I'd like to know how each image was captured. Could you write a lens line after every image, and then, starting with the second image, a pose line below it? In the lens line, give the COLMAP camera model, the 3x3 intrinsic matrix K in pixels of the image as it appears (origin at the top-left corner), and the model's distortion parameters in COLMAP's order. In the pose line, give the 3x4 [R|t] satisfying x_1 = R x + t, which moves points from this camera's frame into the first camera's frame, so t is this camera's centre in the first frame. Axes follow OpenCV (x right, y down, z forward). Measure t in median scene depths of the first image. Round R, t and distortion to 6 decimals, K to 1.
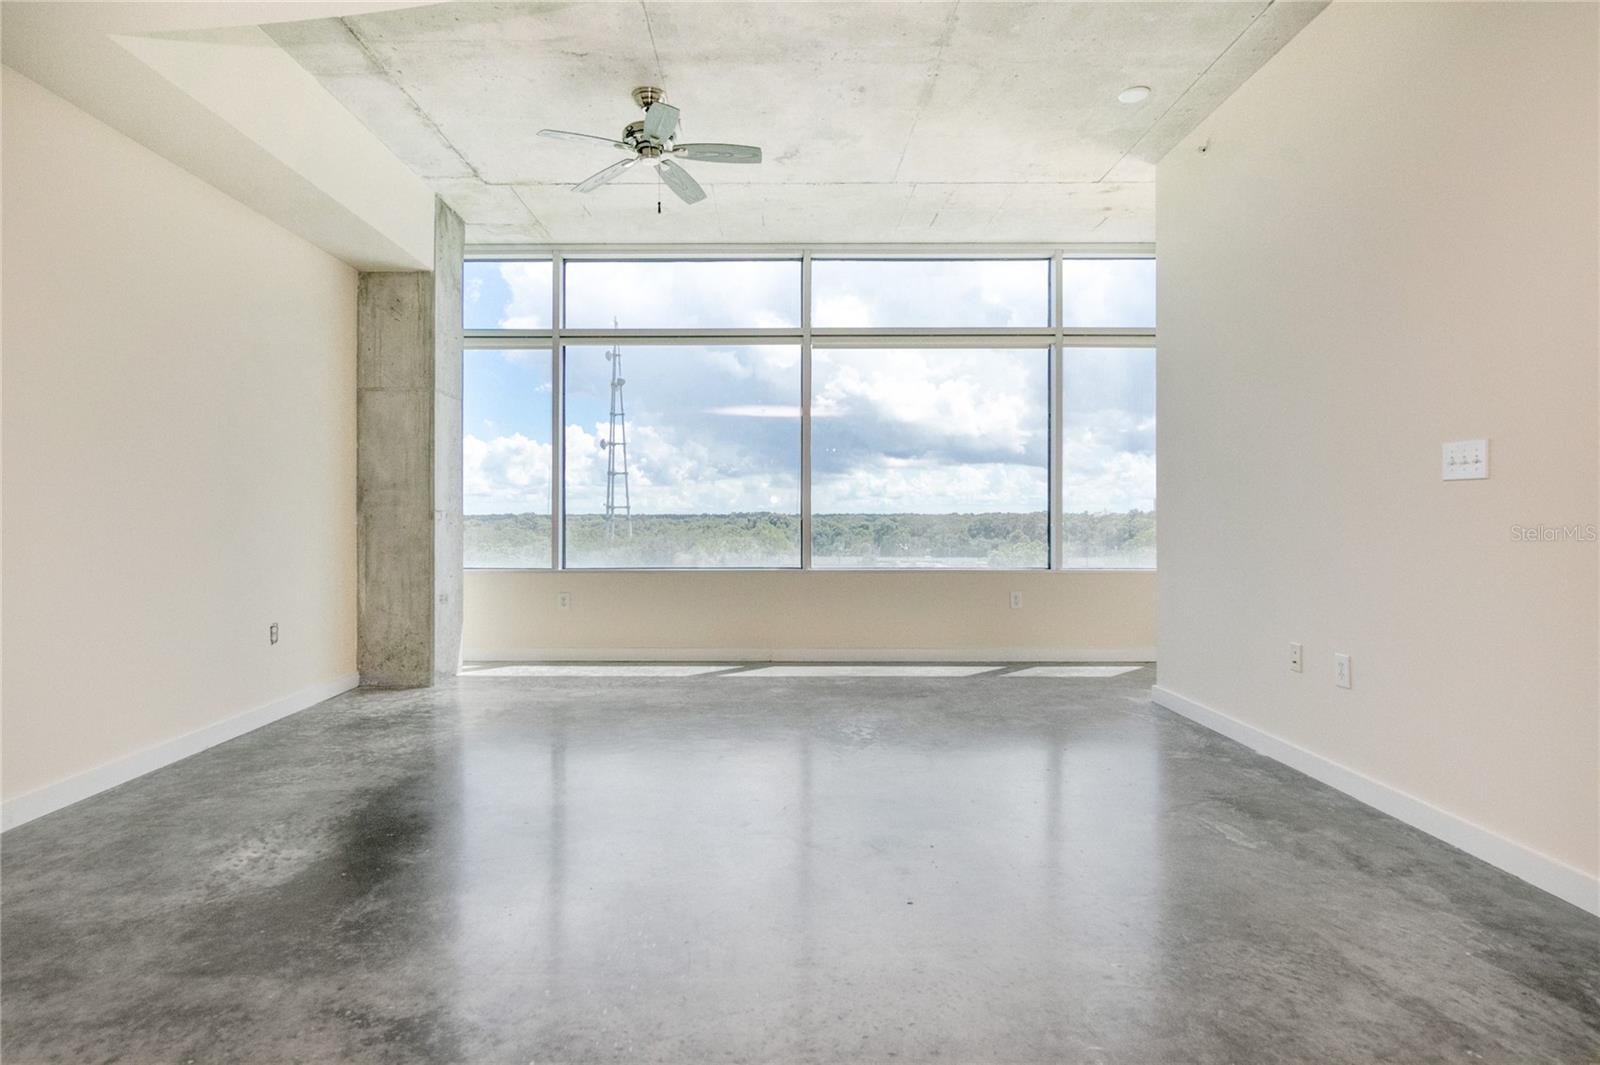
lens RADIAL K [[814.7, 0, 799.6], [0, 814.7, 527.7], [0, 0, 1]] dist [-0.004650, 0.001023]
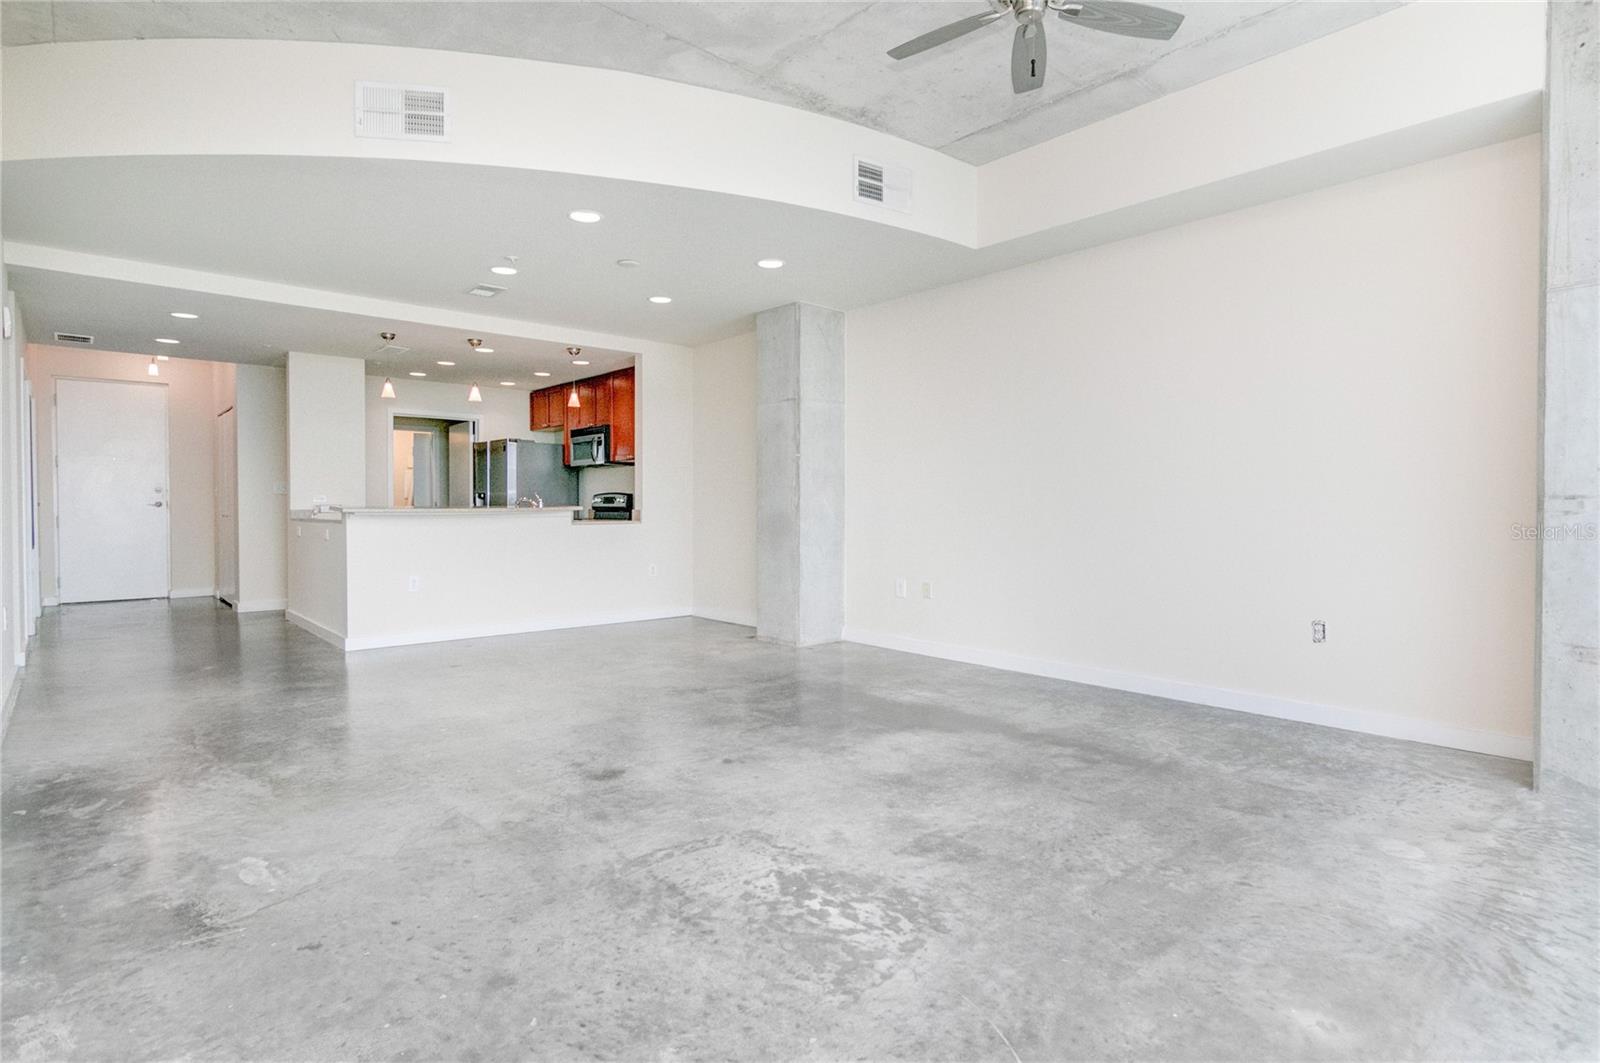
lens RADIAL K [[814.7, 0, 805.2], [0, 814.7, 523.8], [0, 0, 1]] dist [-0.004650, 0.001023]
pose [[-0.756963, 0.014264, -0.653302, 0.701716], [-0.001607, 0.999718, 0.023690, -0.014431], [0.653455, 0.018982, -0.756727, 2.195529]]
